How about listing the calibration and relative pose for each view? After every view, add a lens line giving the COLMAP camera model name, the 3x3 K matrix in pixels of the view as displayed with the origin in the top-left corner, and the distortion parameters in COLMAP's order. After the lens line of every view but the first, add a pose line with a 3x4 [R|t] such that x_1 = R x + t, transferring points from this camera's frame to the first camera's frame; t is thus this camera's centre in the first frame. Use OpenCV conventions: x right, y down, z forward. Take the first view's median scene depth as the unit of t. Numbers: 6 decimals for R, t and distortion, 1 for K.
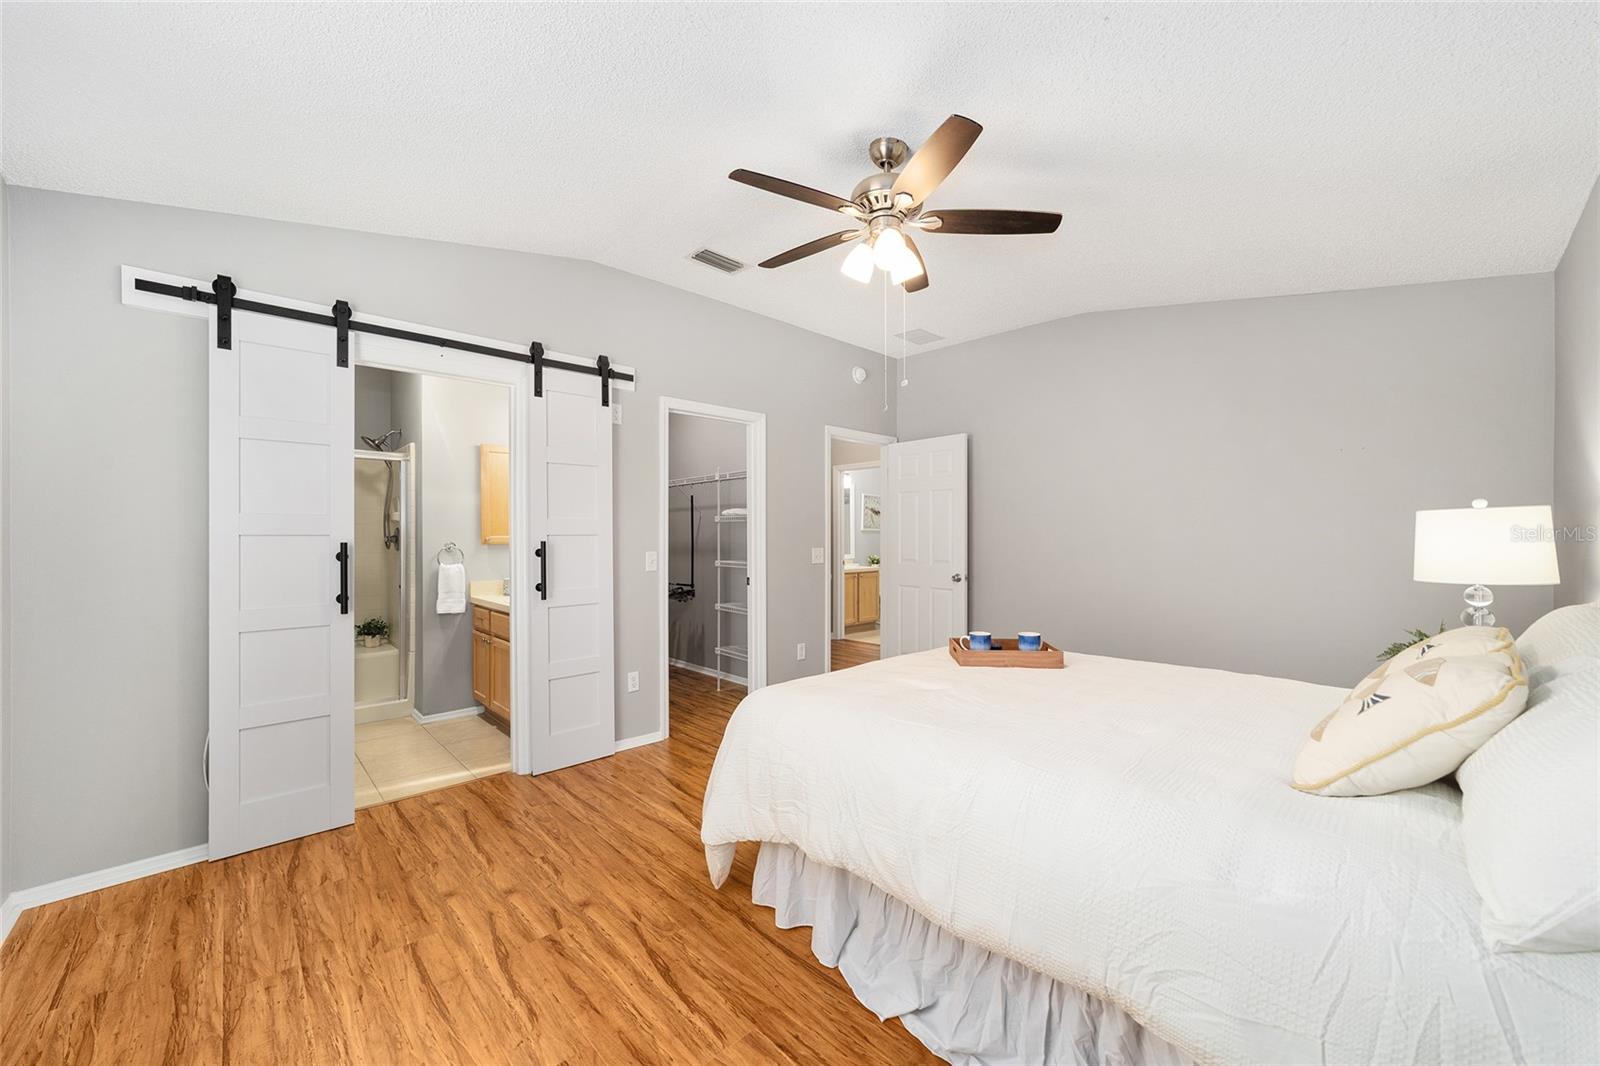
lens RADIAL K [[613.8, 0, 795.9], [0, 613.8, 534.2], [0, 0, 1]] dist [-0.015305, 0.008223]
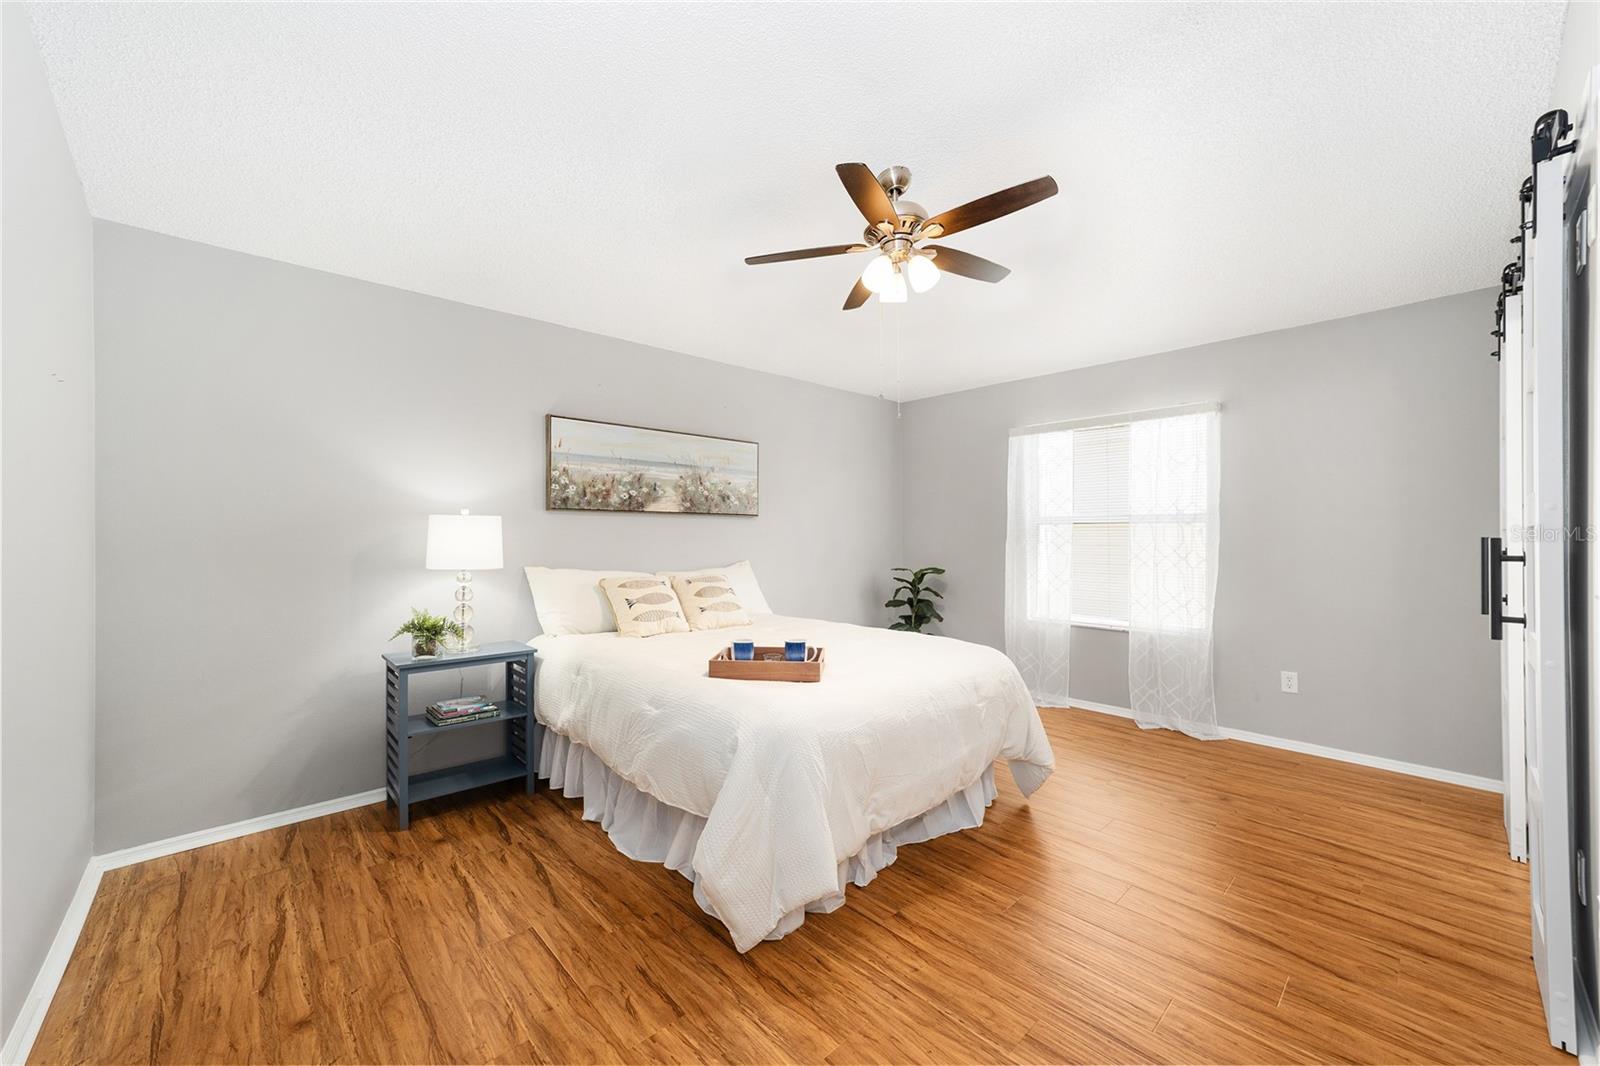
lens RADIAL K [[613.8, 0, 788.3], [0, 613.8, 536.1], [0, 0, 1]] dist [-0.015305, 0.008223]
pose [[-0.999855, 0.002668, 0.016830, 0.288177], [0.002680, 0.999996, 0.000730, 0.004004], [-0.016828, 0.000775, -0.999858, 1.825767]]
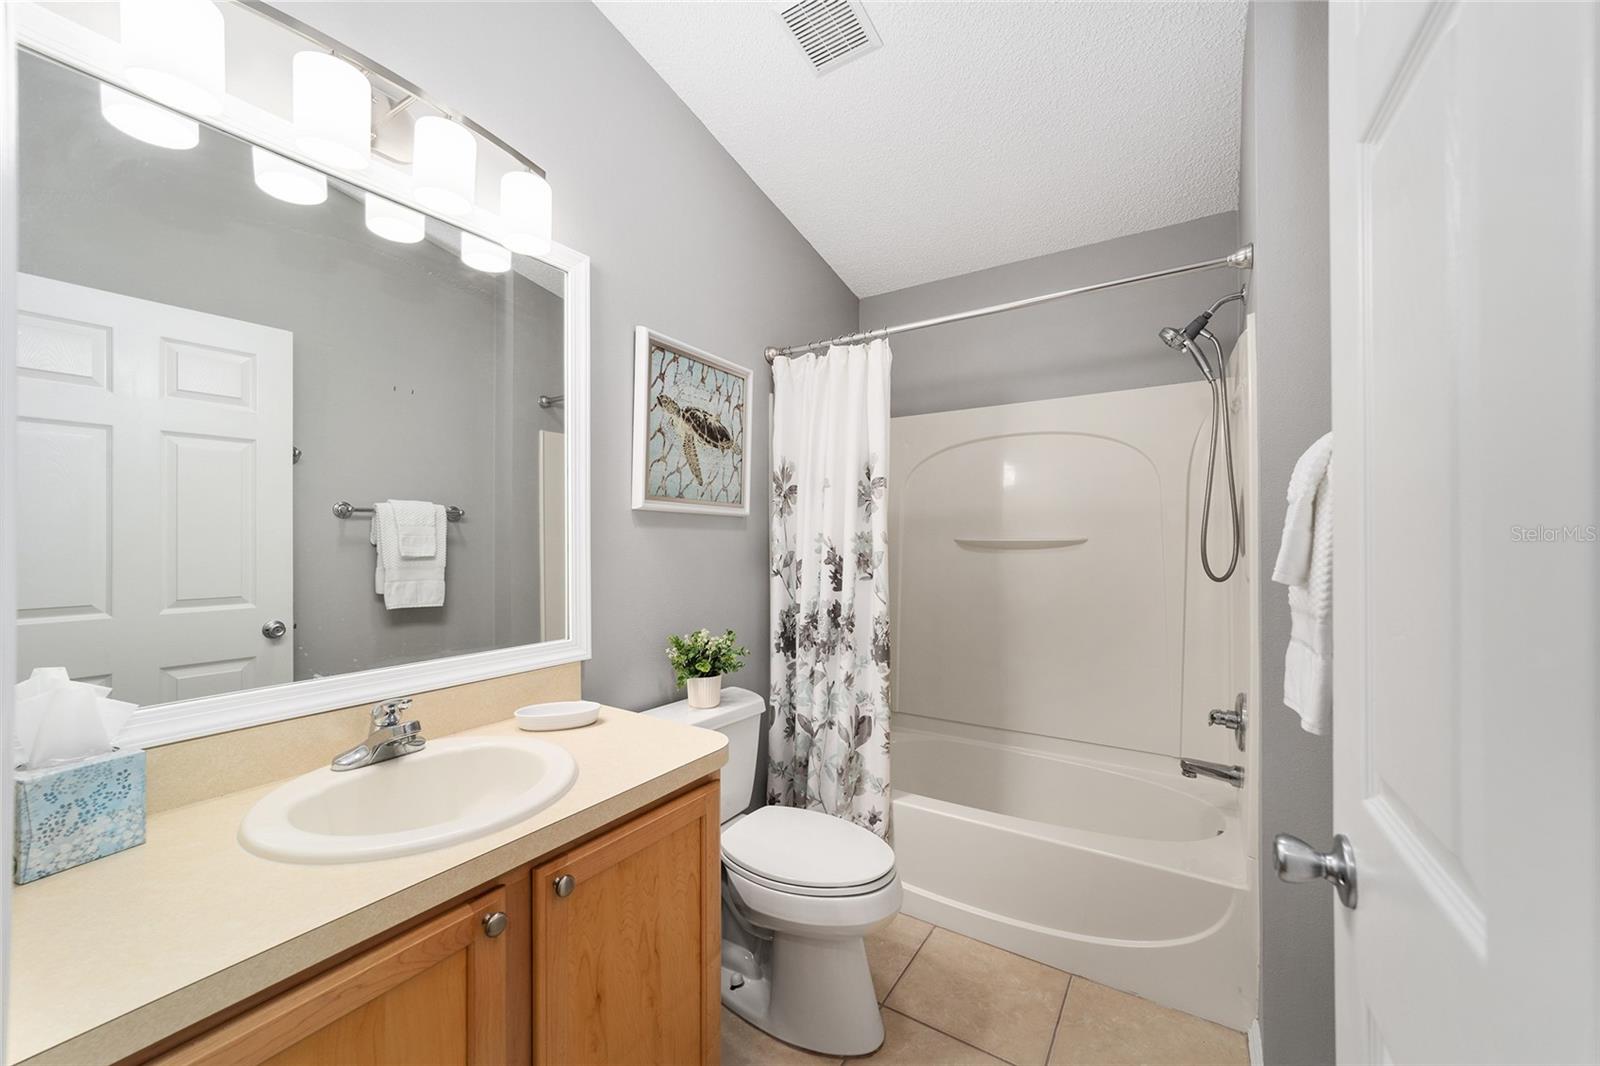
lens RADIAL K [[613.8, 0, 800.0], [0, 613.8, 538.1], [0, 0, 1]] dist [-0.015305, 0.008223]
pose [[0.971133, 0.002049, 0.238530, 0.117128], [-0.001628, 0.999997, -0.001961, 0.002916], [-0.238533, 0.001516, 0.971133, 0.835209]]
